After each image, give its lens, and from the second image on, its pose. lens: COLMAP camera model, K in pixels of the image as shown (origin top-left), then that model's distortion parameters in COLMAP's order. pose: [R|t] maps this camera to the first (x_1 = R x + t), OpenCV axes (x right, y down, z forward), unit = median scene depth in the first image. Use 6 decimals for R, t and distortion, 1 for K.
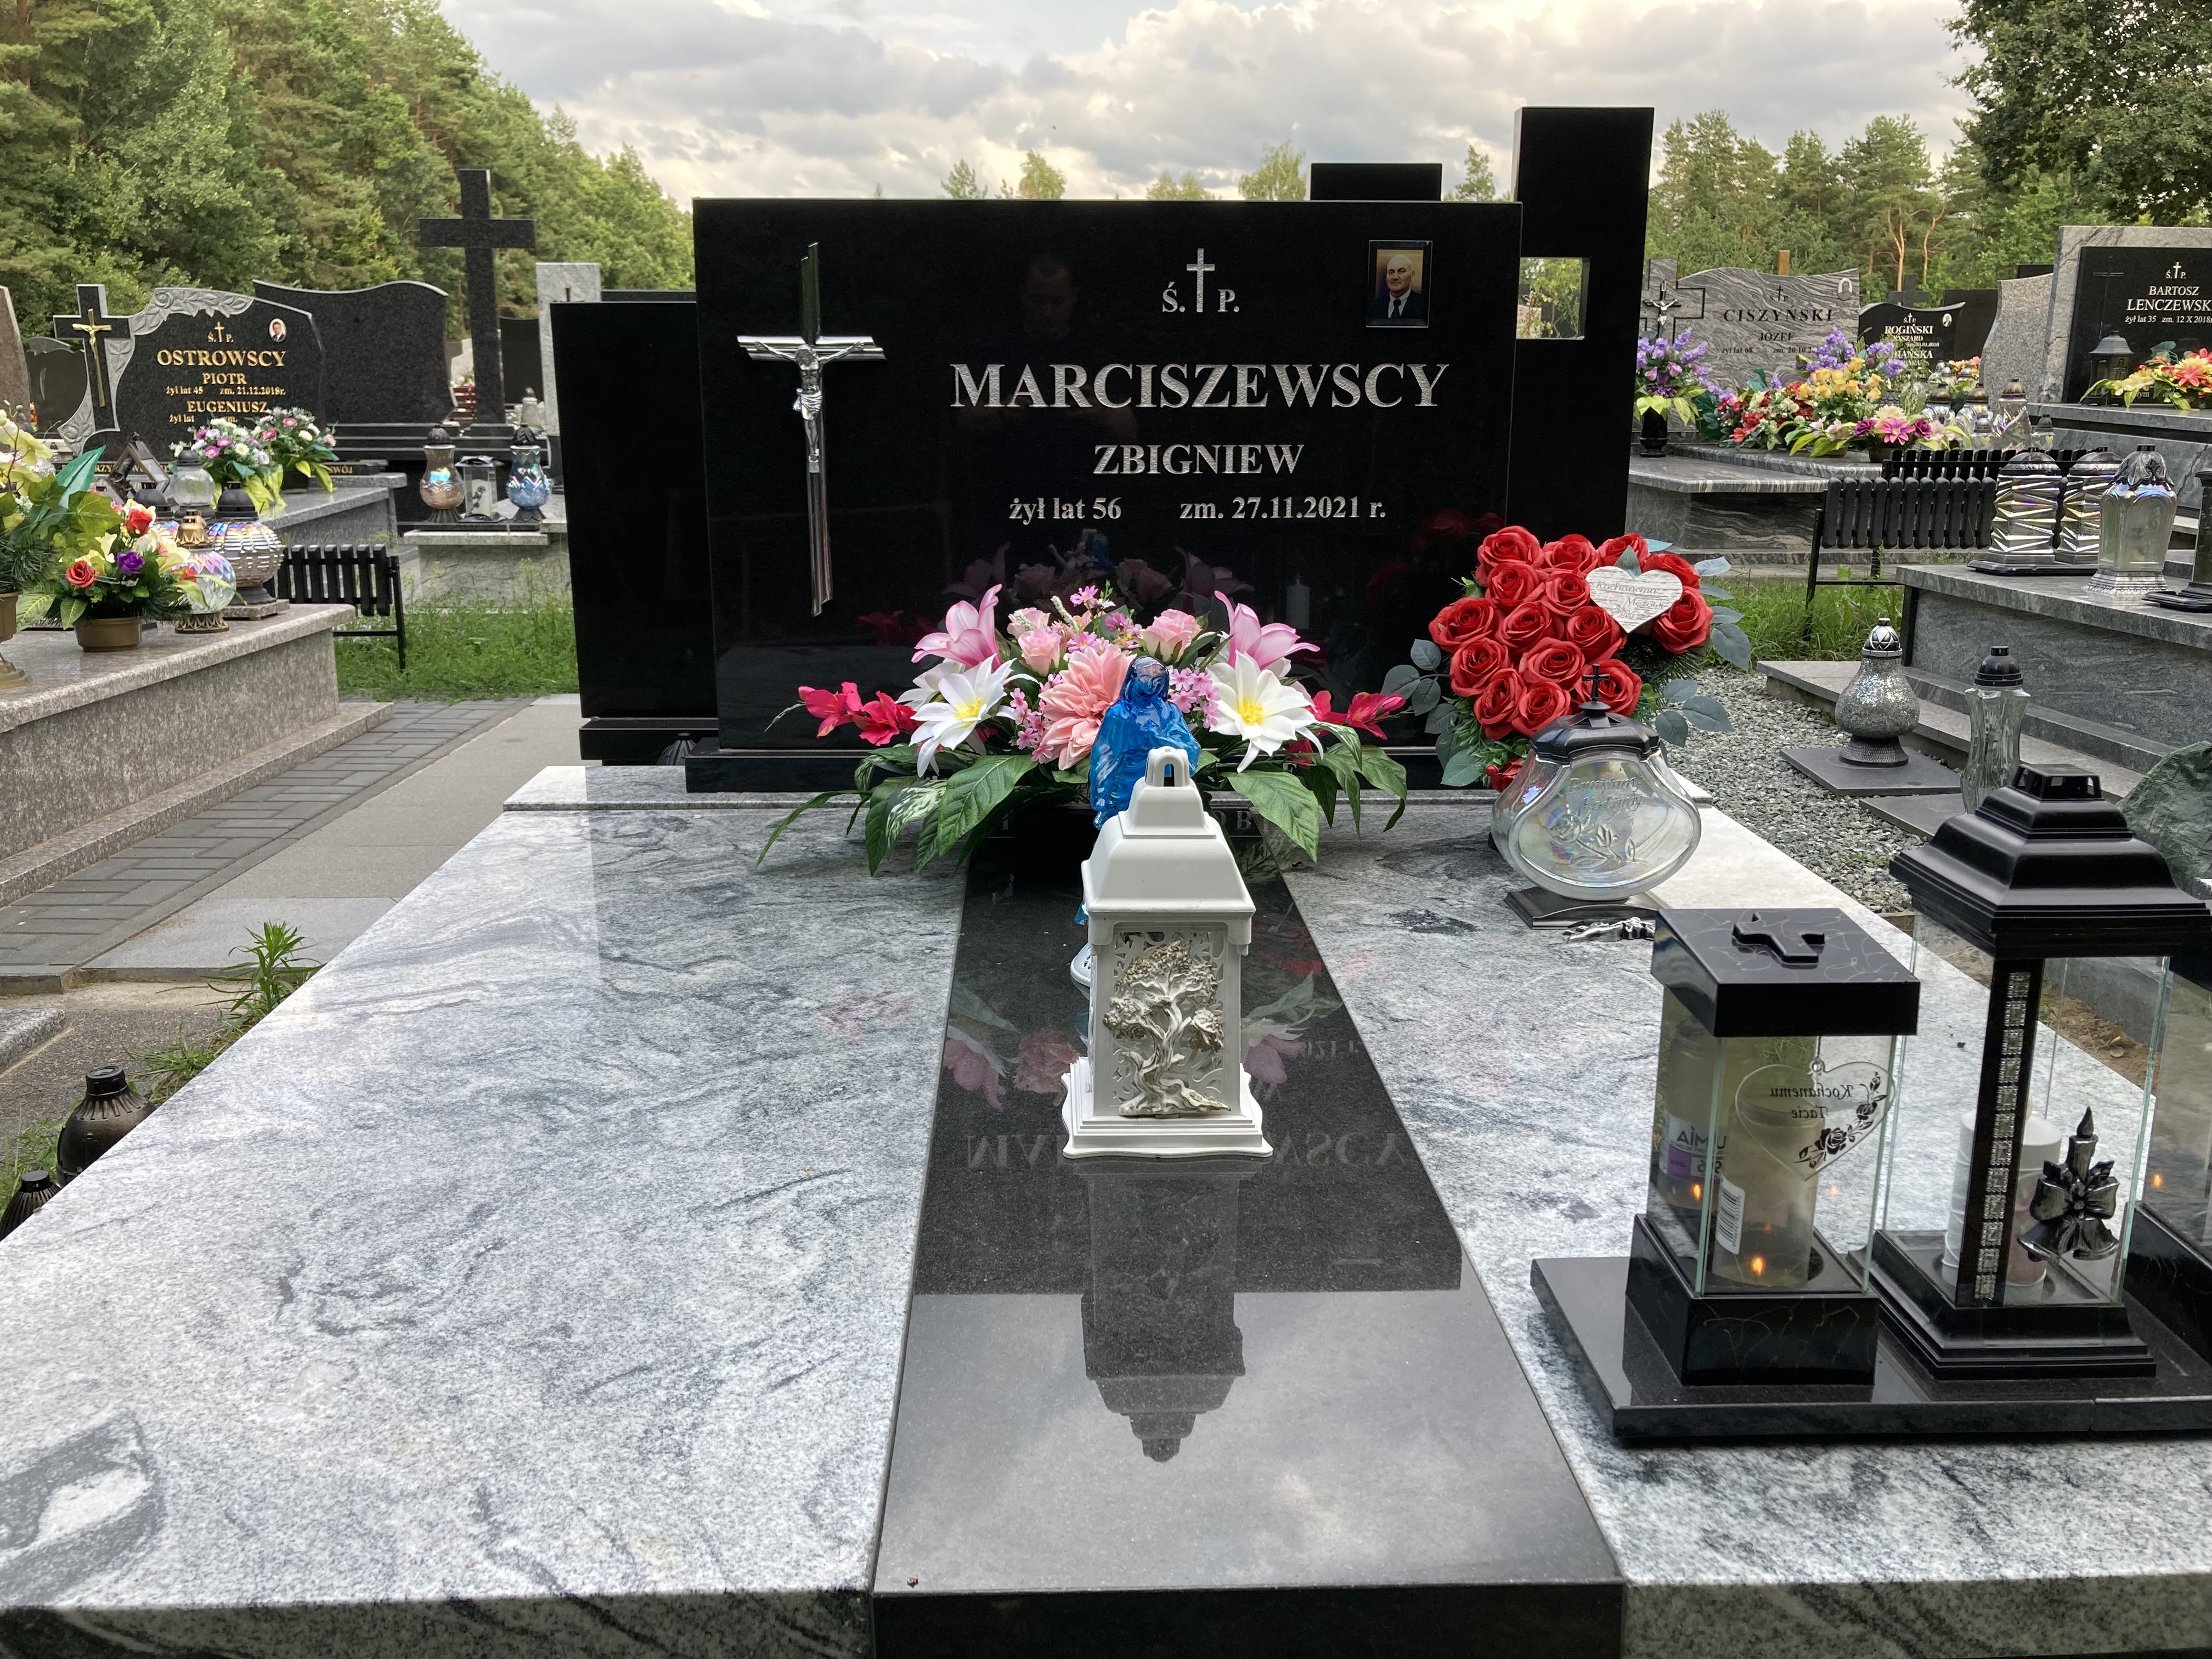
lens RADIAL K [[1825.7, 0, 1096.9], [0, 1825.7, 836.4], [0, 0, 1]] dist [0.022093, -0.029037]
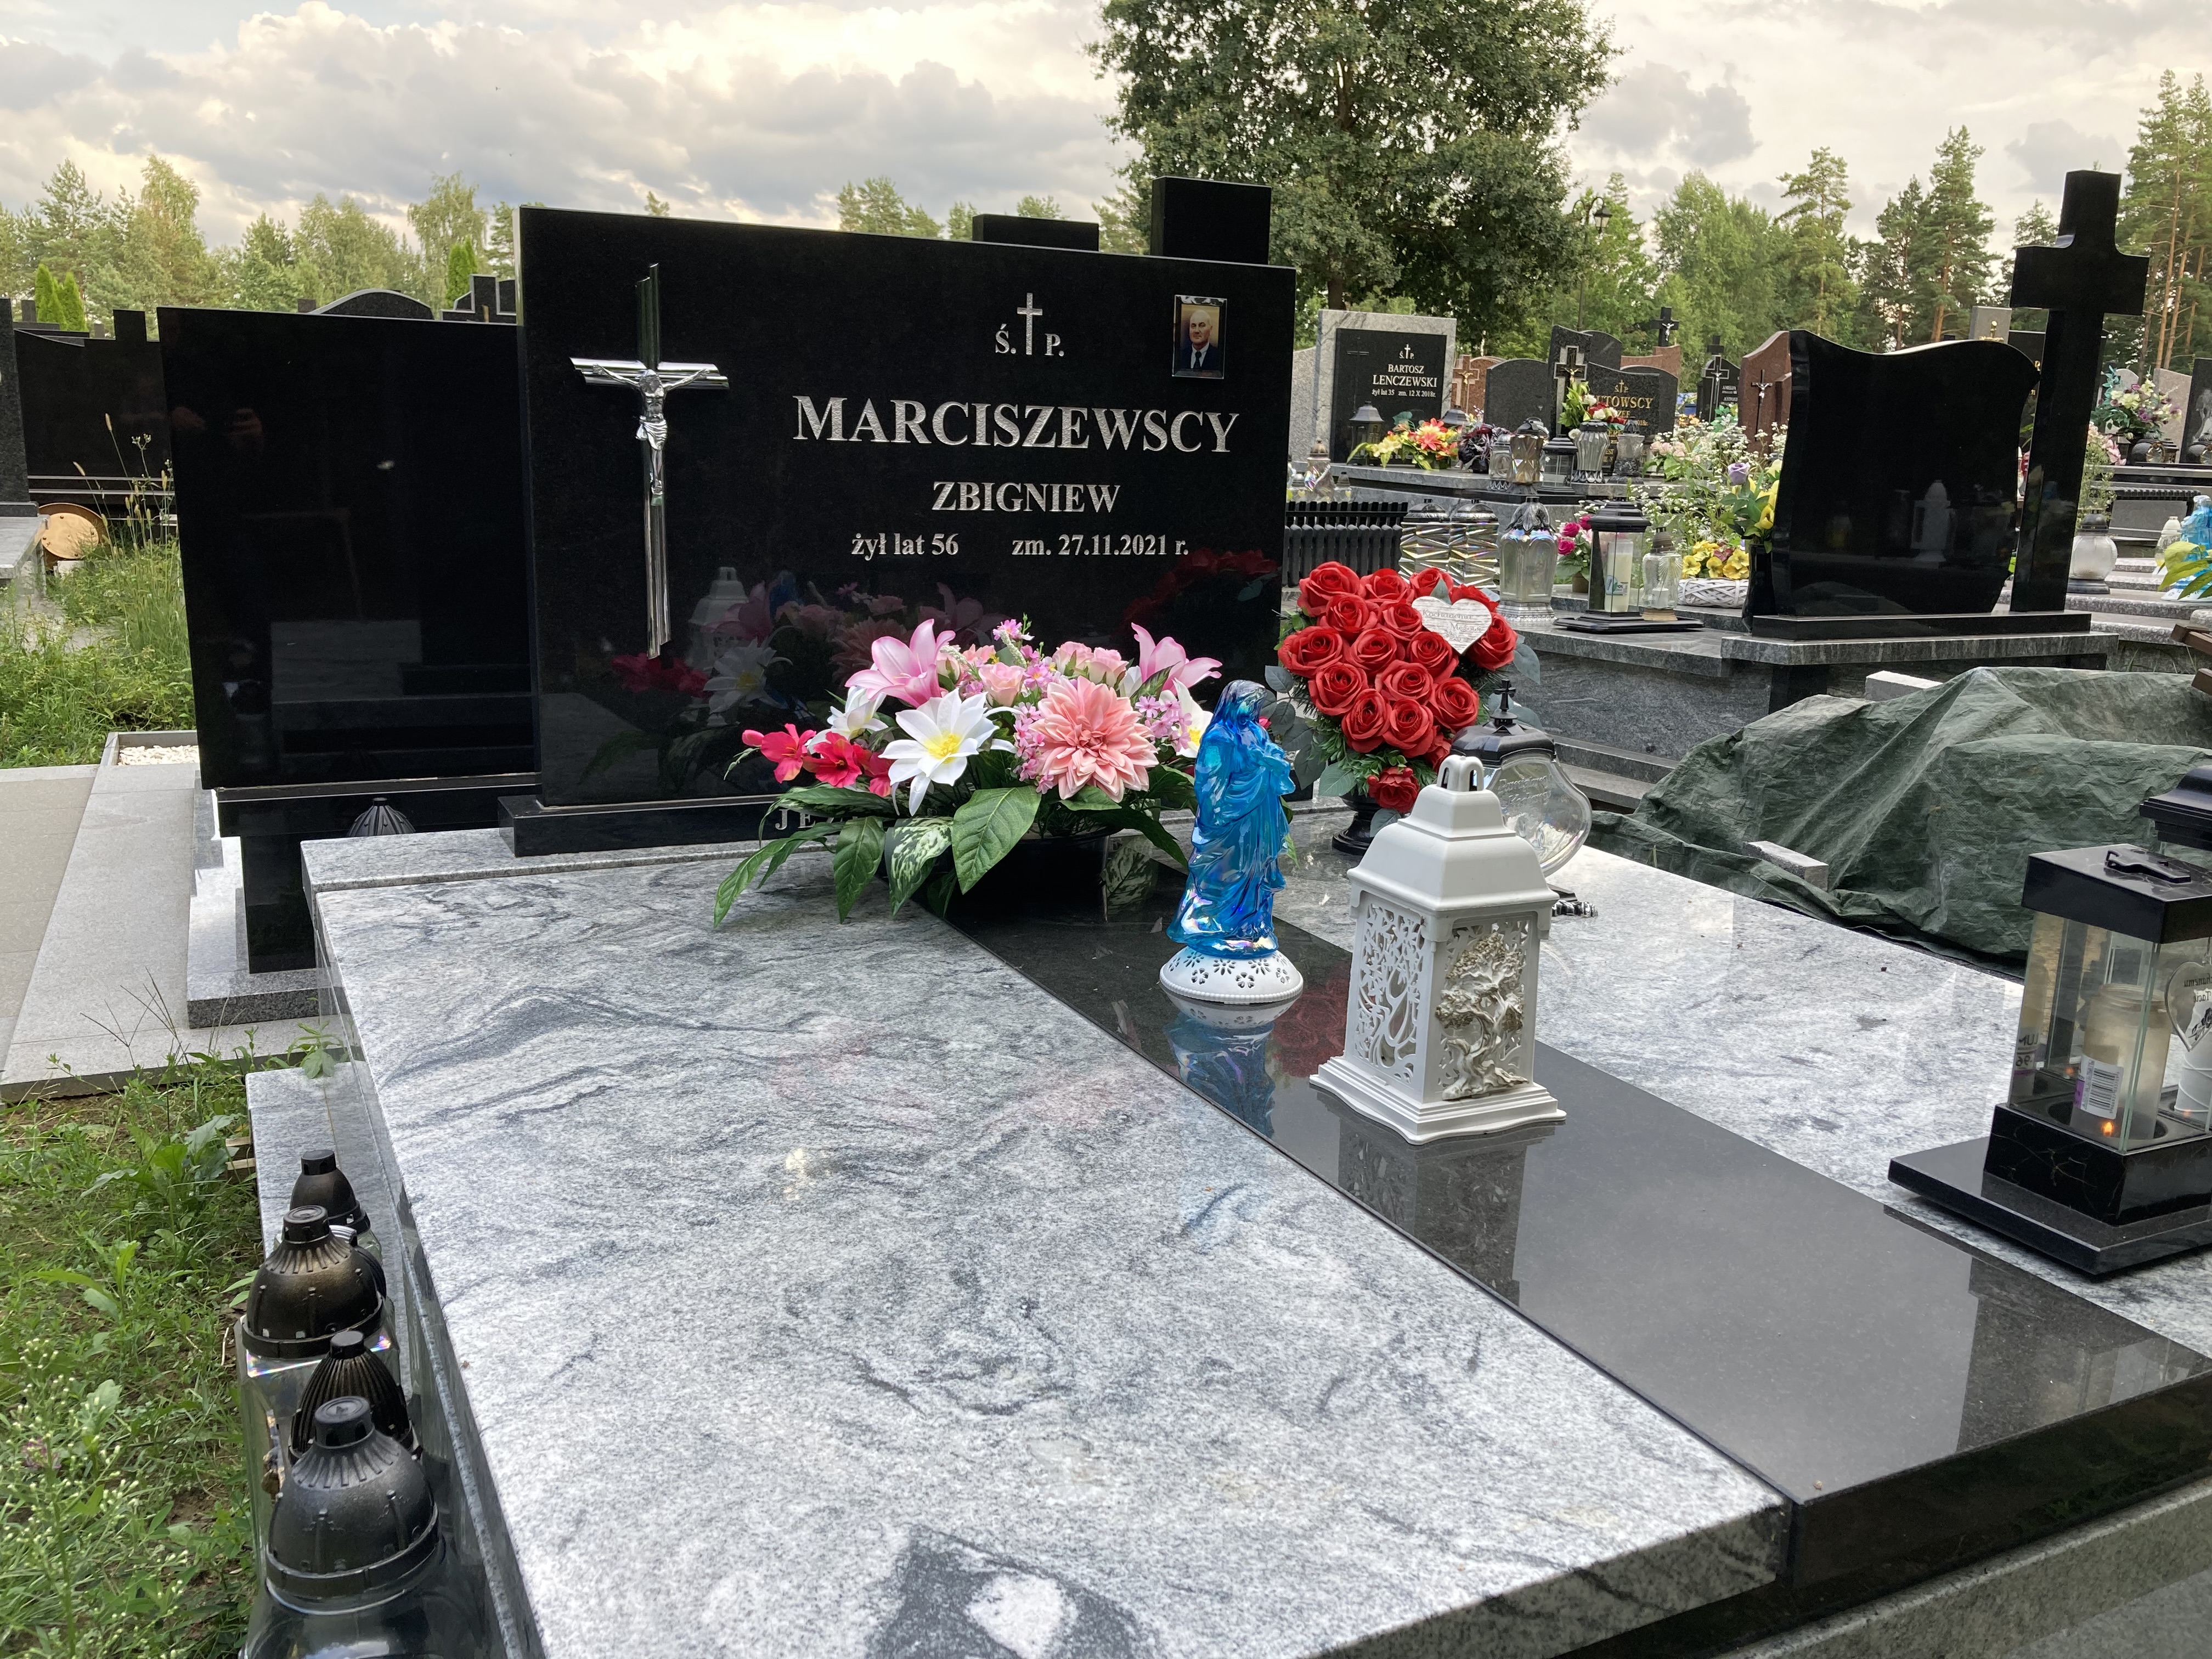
lens RADIAL K [[1825.7, 0, 1117.8], [0, 1825.7, 843.6], [0, 0, 1]] dist [0.022093, -0.029037]
pose [[0.905133, -0.067301, 0.419767, -0.214357], [0.075839, 0.997113, -0.003664, -0.003022], [-0.418308, 0.035151, 0.907625, 0.034189]]
